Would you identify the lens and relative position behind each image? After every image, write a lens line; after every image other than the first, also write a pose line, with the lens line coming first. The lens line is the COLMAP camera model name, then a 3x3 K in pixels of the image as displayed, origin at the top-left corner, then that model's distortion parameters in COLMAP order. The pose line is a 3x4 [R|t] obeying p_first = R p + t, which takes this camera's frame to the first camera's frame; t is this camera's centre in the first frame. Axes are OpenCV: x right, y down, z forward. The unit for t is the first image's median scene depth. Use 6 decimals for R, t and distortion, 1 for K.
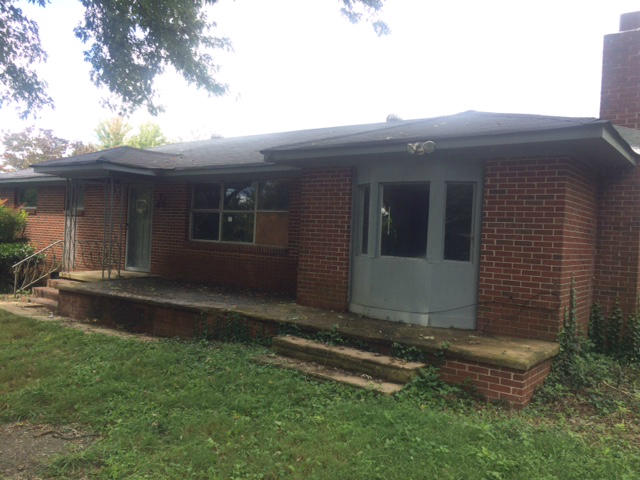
lens RADIAL K [[547.9, 0, 316.1], [0, 547.9, 242.6], [0, 0, 1]] dist [0.050151, -0.057149]
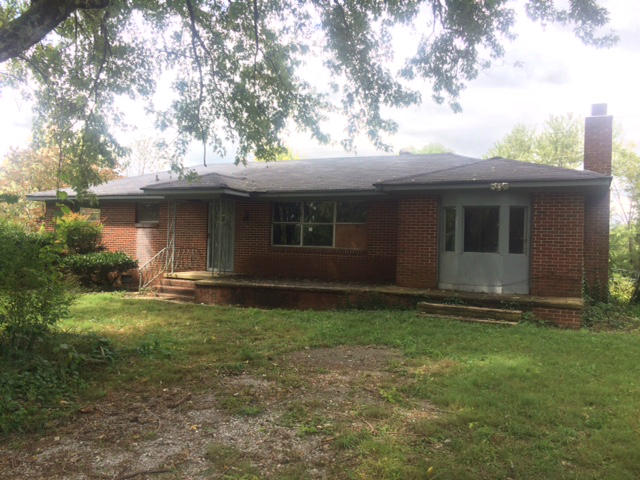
lens RADIAL K [[547.9, 0, 316.8], [0, 547.9, 238.3], [0, 0, 1]] dist [0.050151, -0.057149]
pose [[0.981470, -0.016639, 0.190890, -0.612729], [0.019938, 0.999683, -0.015372, 0.000219], [-0.190574, 0.018894, 0.981491, -0.489319]]
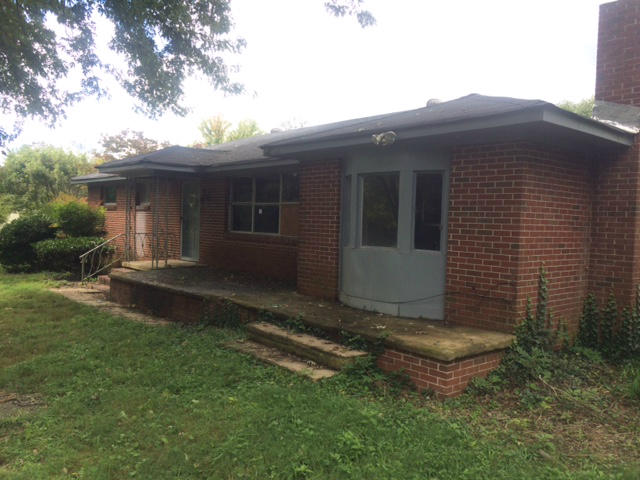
lens RADIAL K [[547.9, 0, 315.4], [0, 547.9, 243.4], [0, 0, 1]] dist [0.050151, -0.057149]
pose [[0.978867, -0.009742, -0.204264, 0.245526], [0.014489, 0.999658, 0.021756, -0.004178], [0.203982, -0.024256, 0.978674, -0.009732]]
